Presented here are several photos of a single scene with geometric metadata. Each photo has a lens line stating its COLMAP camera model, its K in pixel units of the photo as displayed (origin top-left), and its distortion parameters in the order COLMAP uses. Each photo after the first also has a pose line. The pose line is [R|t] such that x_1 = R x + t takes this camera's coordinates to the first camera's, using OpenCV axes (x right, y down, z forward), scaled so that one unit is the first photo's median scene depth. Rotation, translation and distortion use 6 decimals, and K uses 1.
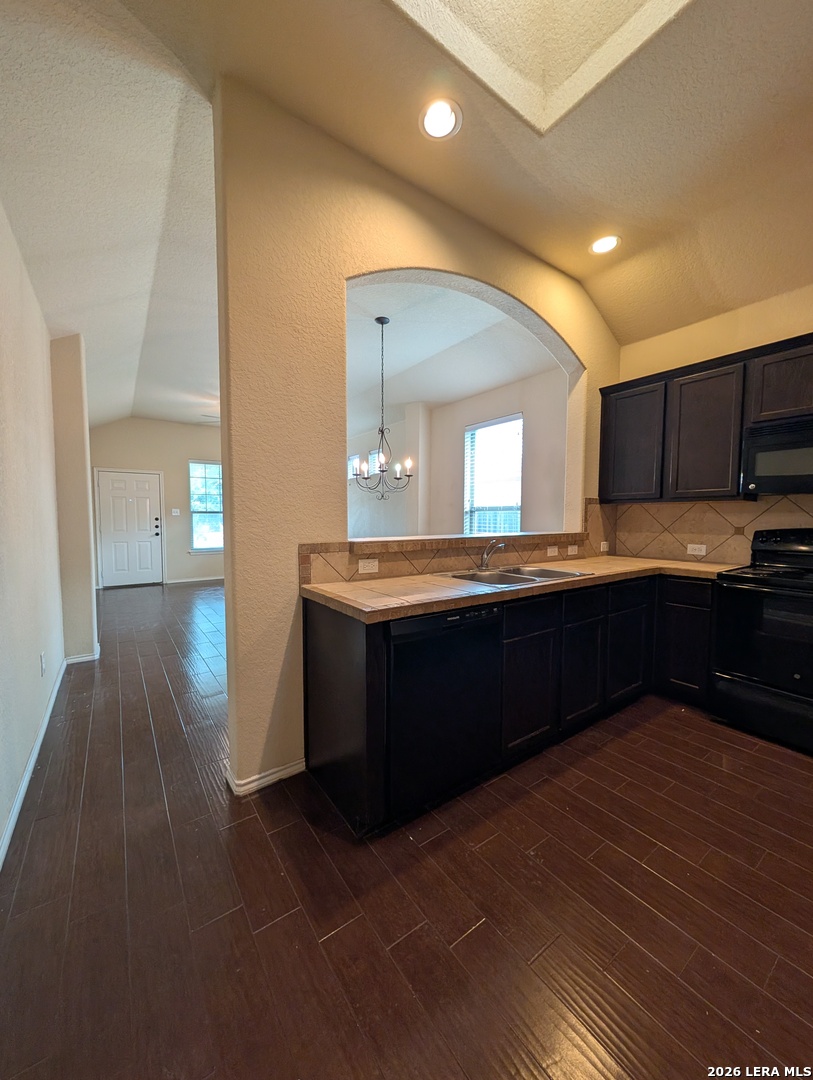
lens RADIAL K [[408.8, 0, 405.3], [0, 408.8, 542.2], [0, 0, 1]] dist [0.000749, 0.000349]
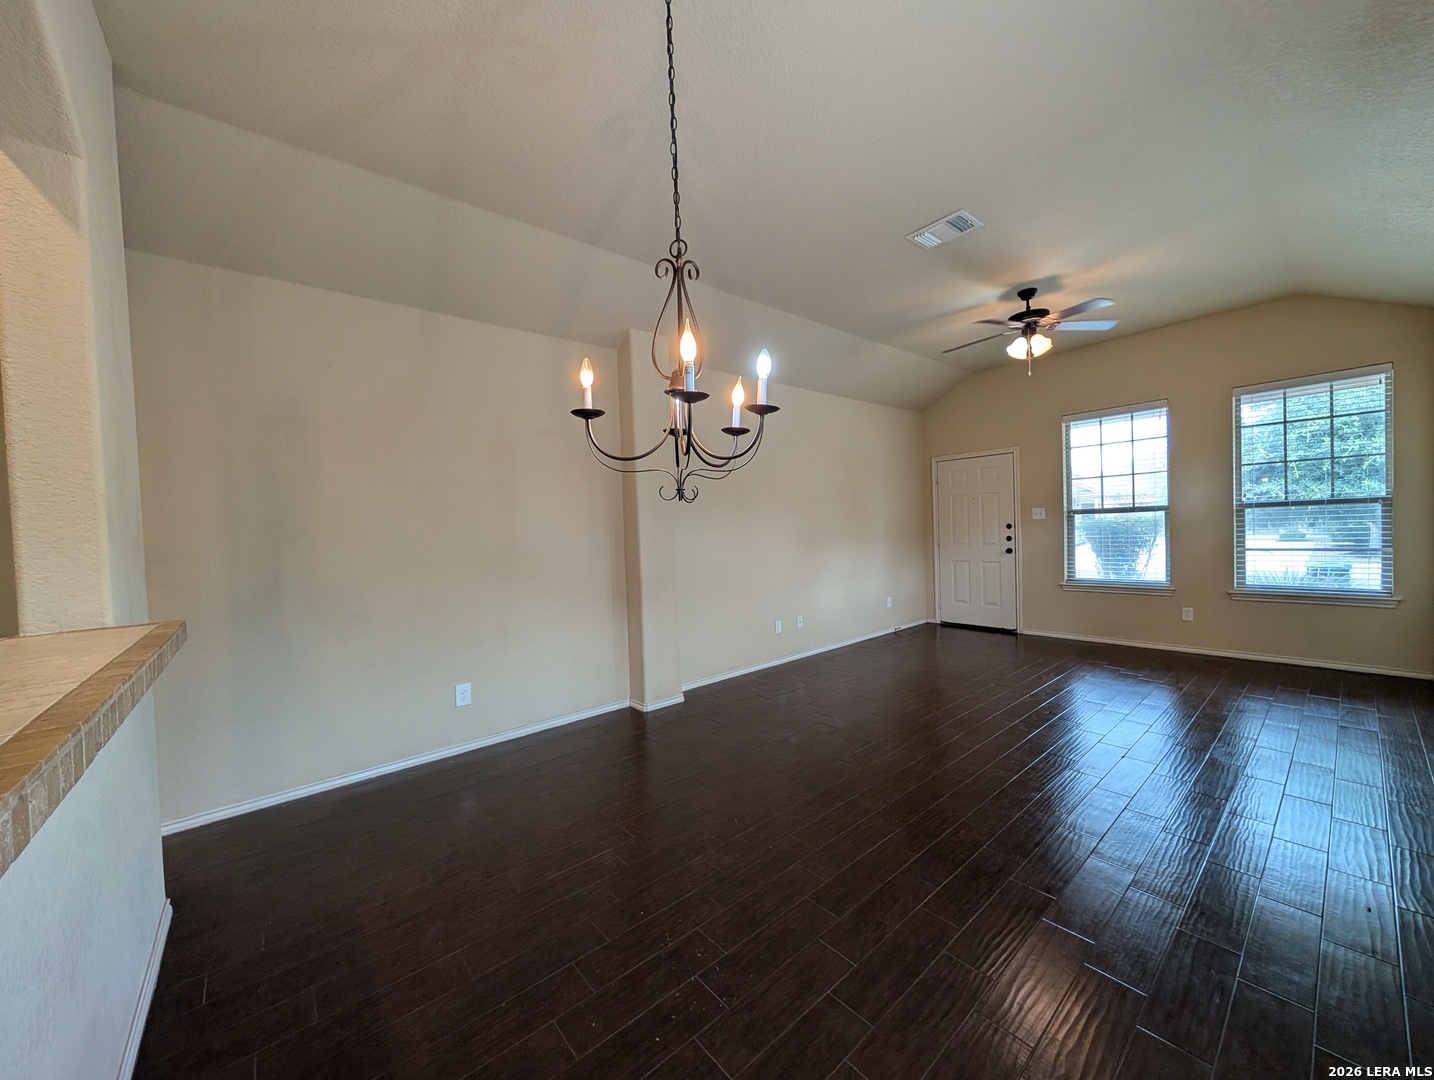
lens RADIAL K [[542.8, 0, 720.8], [0, 542.8, 542.1], [0, 0, 1]] dist [0.000749, 0.000349]
pose [[0.088464, 0.025159, -0.995762, 0.385743], [-0.022175, 0.999483, 0.023283, -0.097556], [0.995832, 0.020022, 0.088976, 1.152993]]
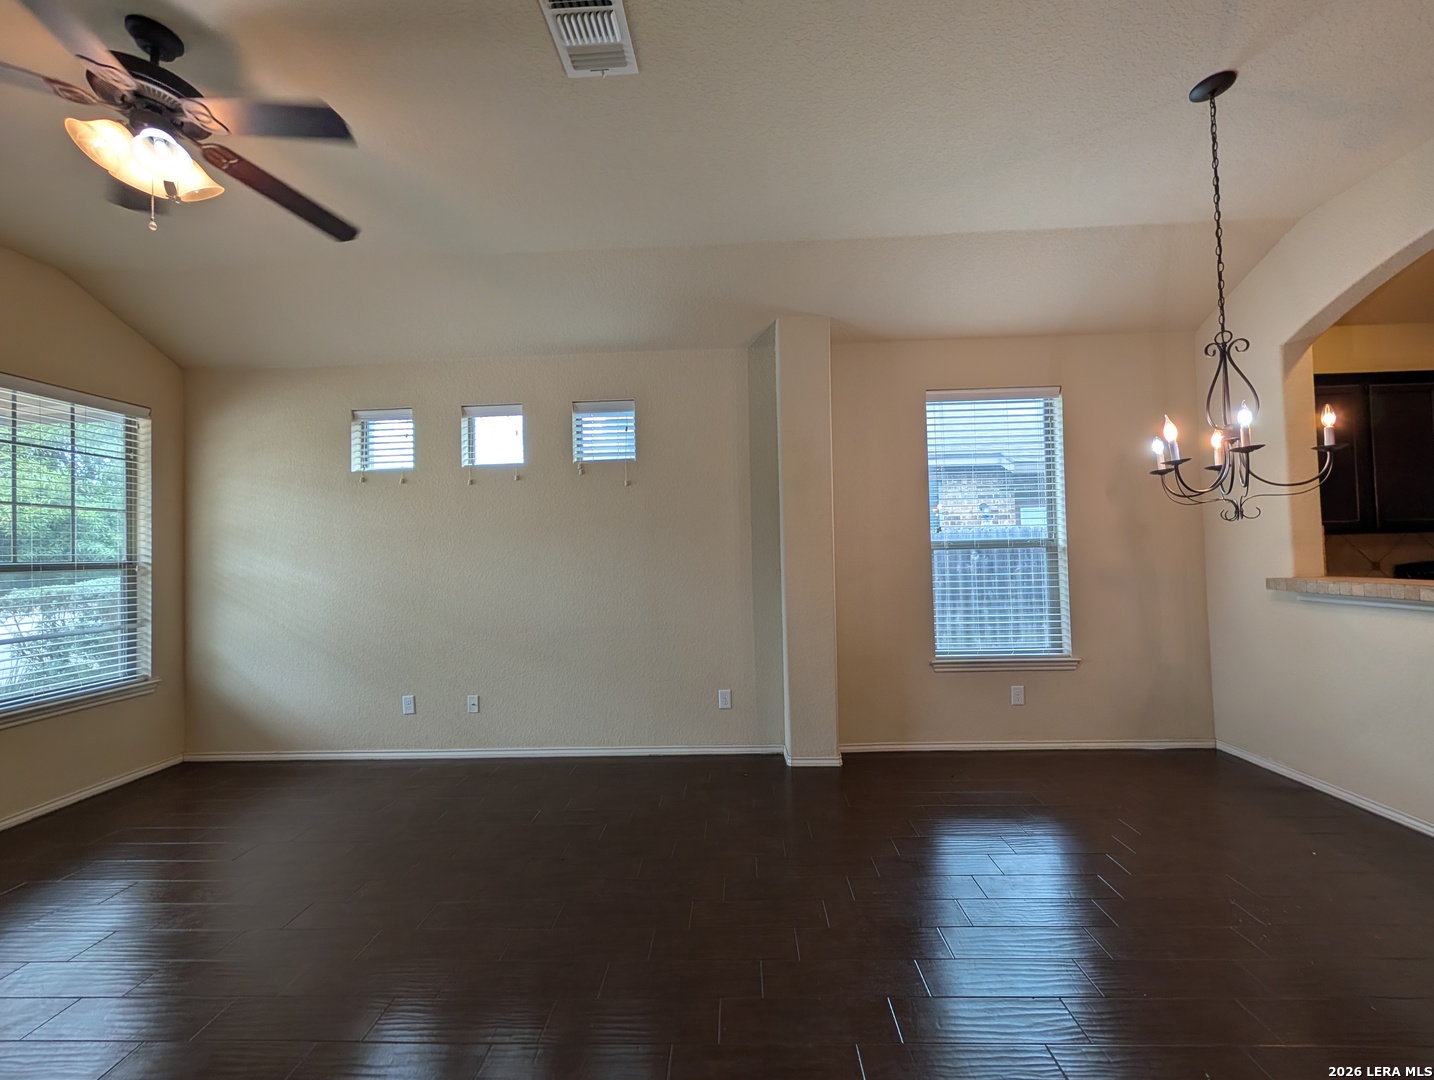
lens RADIAL K [[542.8, 0, 723.5], [0, 542.8, 539.6], [0, 0, 1]] dist [0.000749, 0.000349]
pose [[0.610276, -0.000124, 0.792189, -0.890632], [0.074057, 0.995630, -0.056896, -0.107148], [-0.788720, 0.093389, 0.607618, 1.247030]]
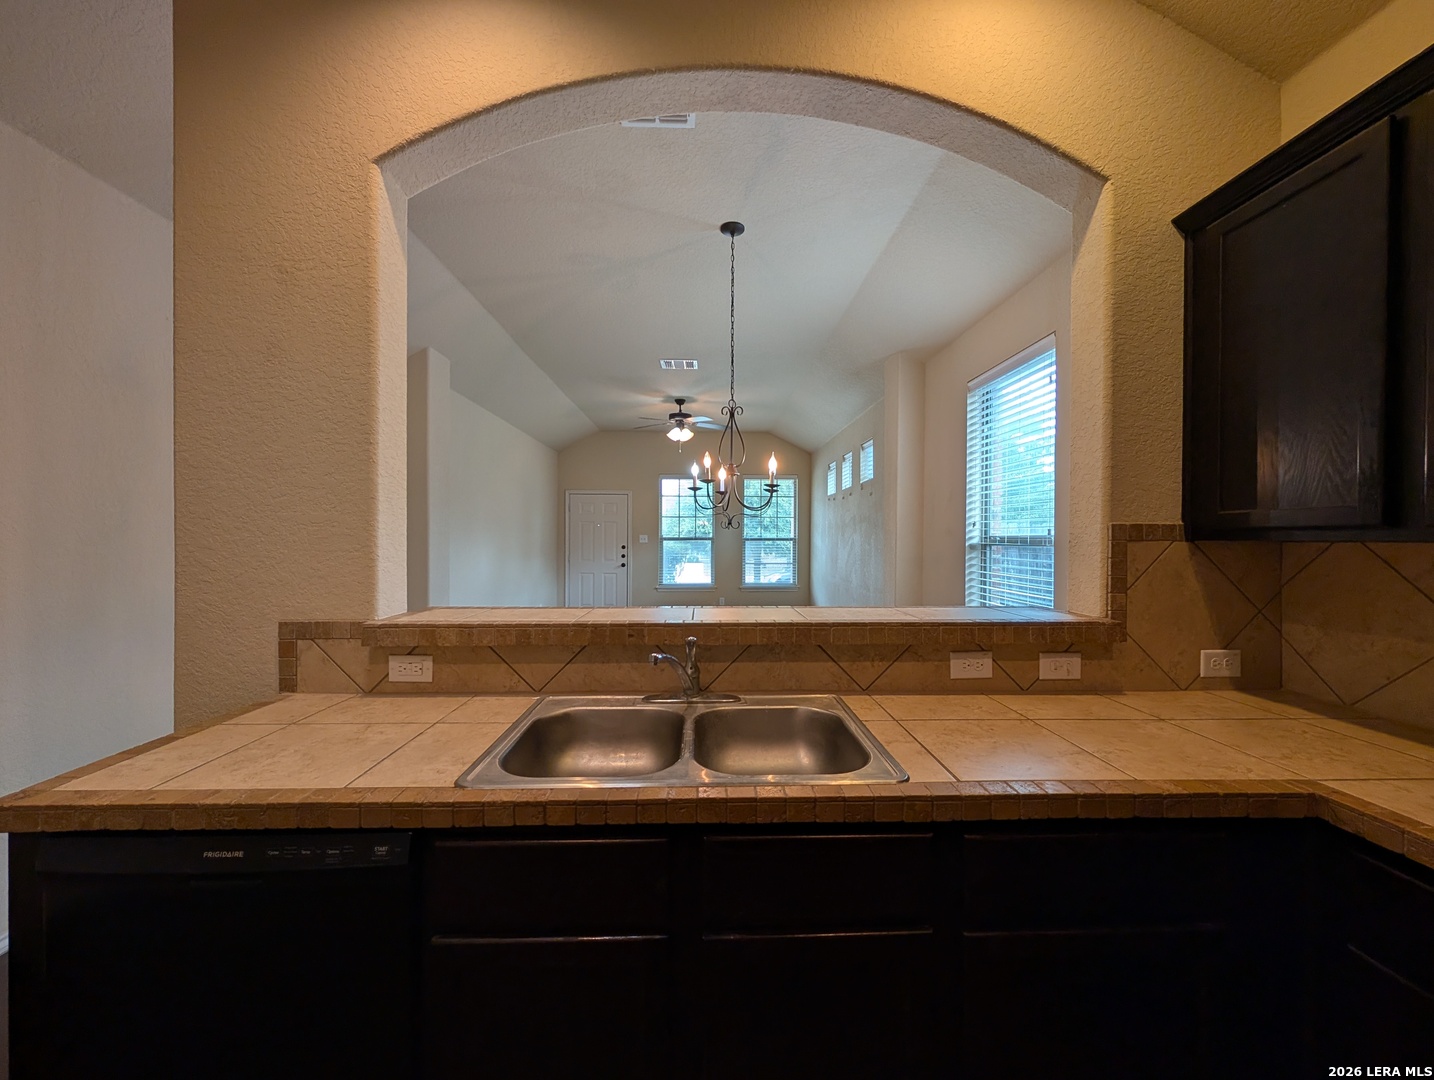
lens RADIAL K [[542.8, 0, 720.0], [0, 542.8, 541.4], [0, 0, 1]] dist [0.000749, 0.000349]
pose [[0.833254, 0.005925, -0.552859, 0.415423], [-0.037000, 0.998299, -0.045066, -0.059119], [0.551652, 0.058007, 0.832055, 0.406822]]
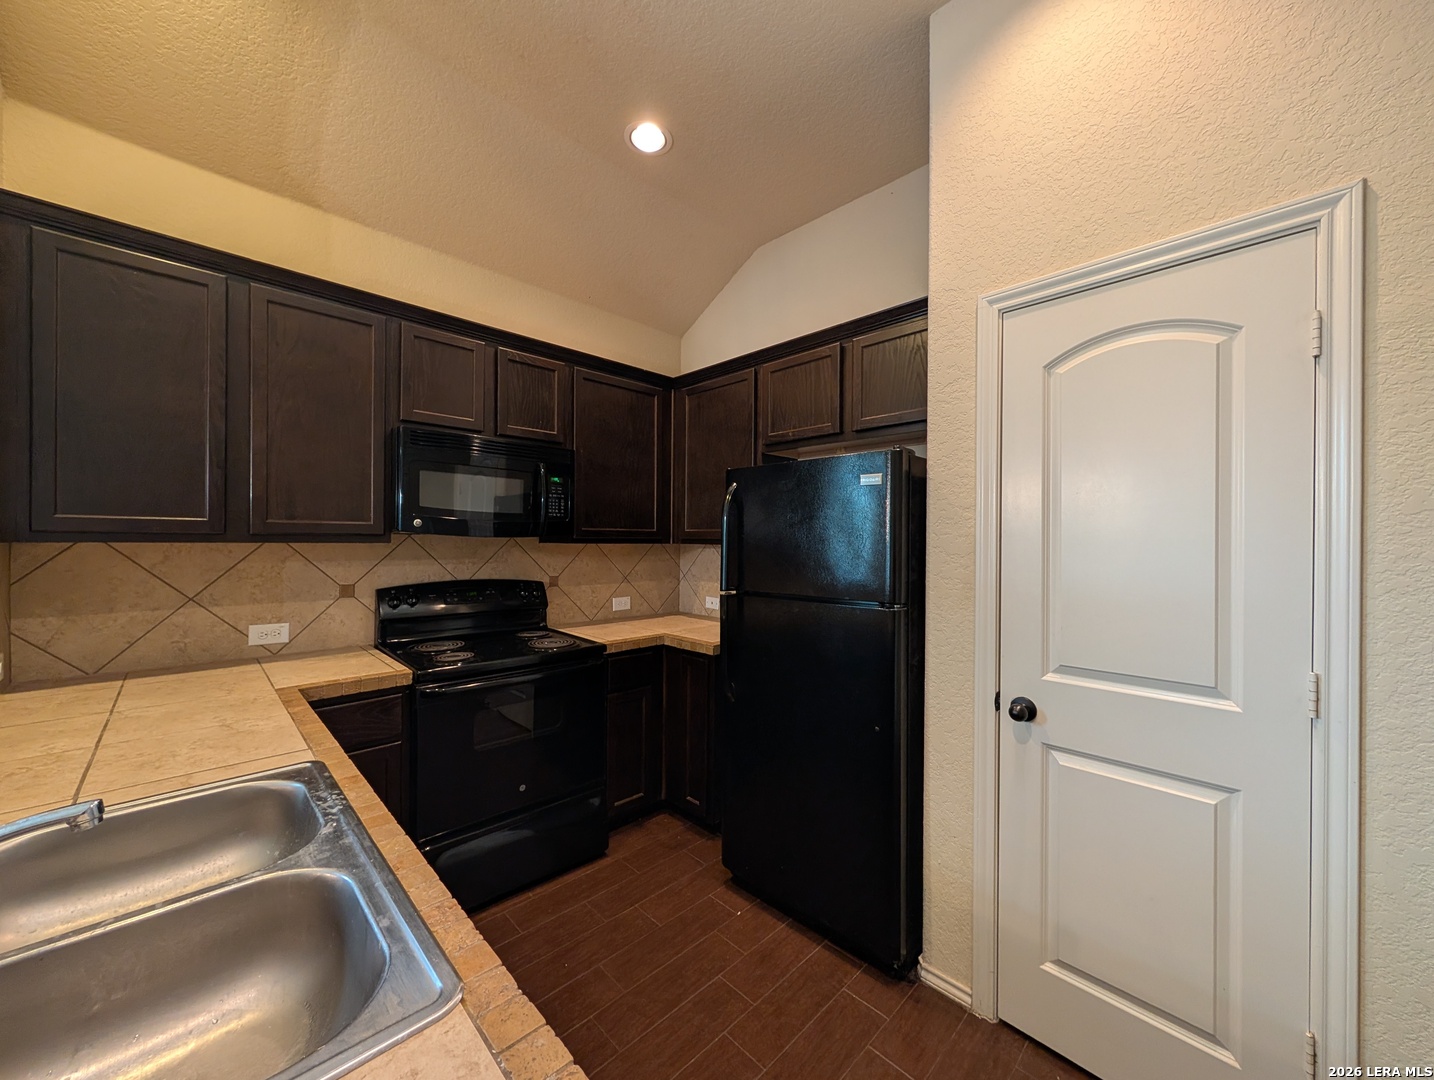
lens RADIAL K [[542.8, 0, 720.0], [0, 542.8, 540.8], [0, 0, 1]] dist [0.000749, 0.000349]
pose [[-0.159795, -0.004405, 0.987140, -0.040814], [0.051000, 0.998618, 0.012712, -0.073318], [-0.985832, 0.052375, -0.159349, 0.520701]]
